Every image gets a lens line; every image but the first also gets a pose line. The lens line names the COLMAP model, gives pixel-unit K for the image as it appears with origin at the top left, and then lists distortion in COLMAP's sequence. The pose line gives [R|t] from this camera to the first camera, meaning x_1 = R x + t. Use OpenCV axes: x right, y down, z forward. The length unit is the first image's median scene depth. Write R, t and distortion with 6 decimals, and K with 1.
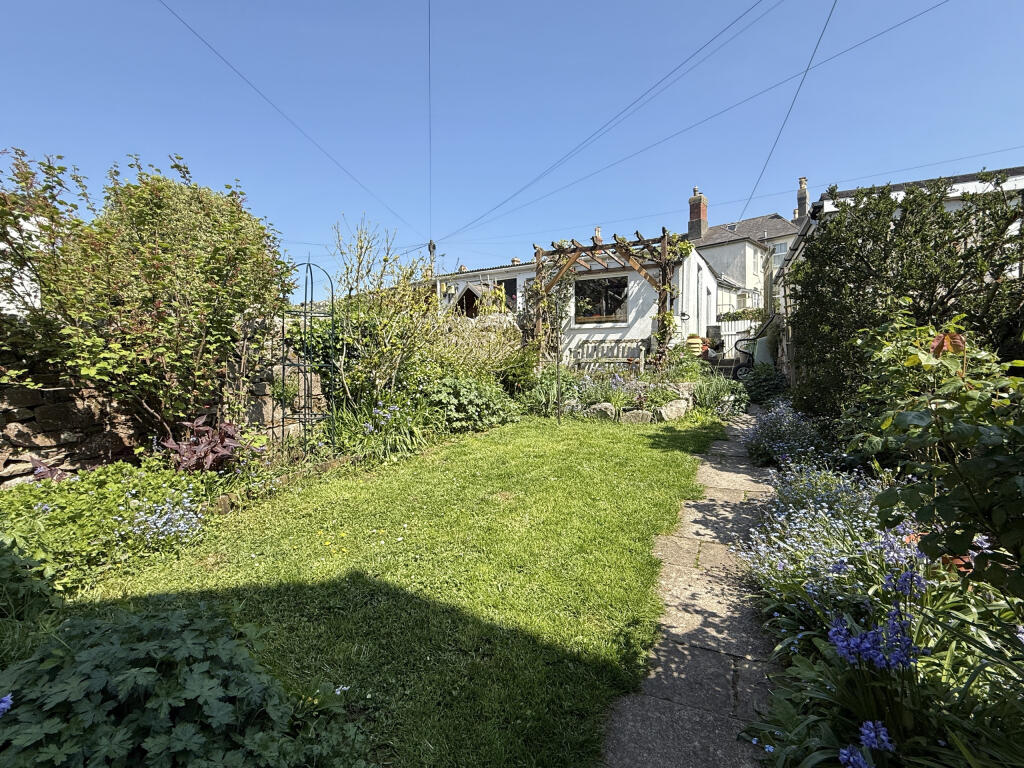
lens RADIAL K [[478.3, 0, 512.4], [0, 478.3, 382.6], [0, 0, 1]] dist [0.004043, -0.000312]
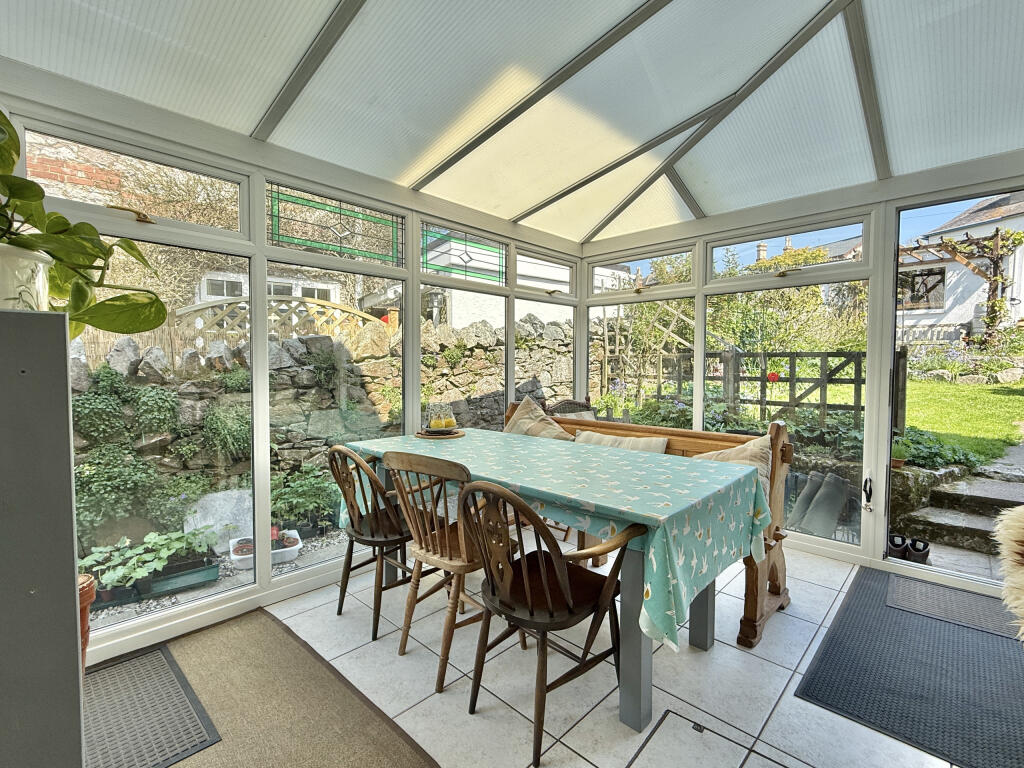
lens RADIAL K [[478.3, 0, 511.8], [0, 478.3, 383.6], [0, 0, 1]] dist [0.004043, -0.000312]
pose [[0.905302, 0.025869, -0.423980, -0.201252], [-0.018548, 0.999599, 0.021387, 0.044940], [0.424364, -0.011498, 0.905419, -0.460127]]
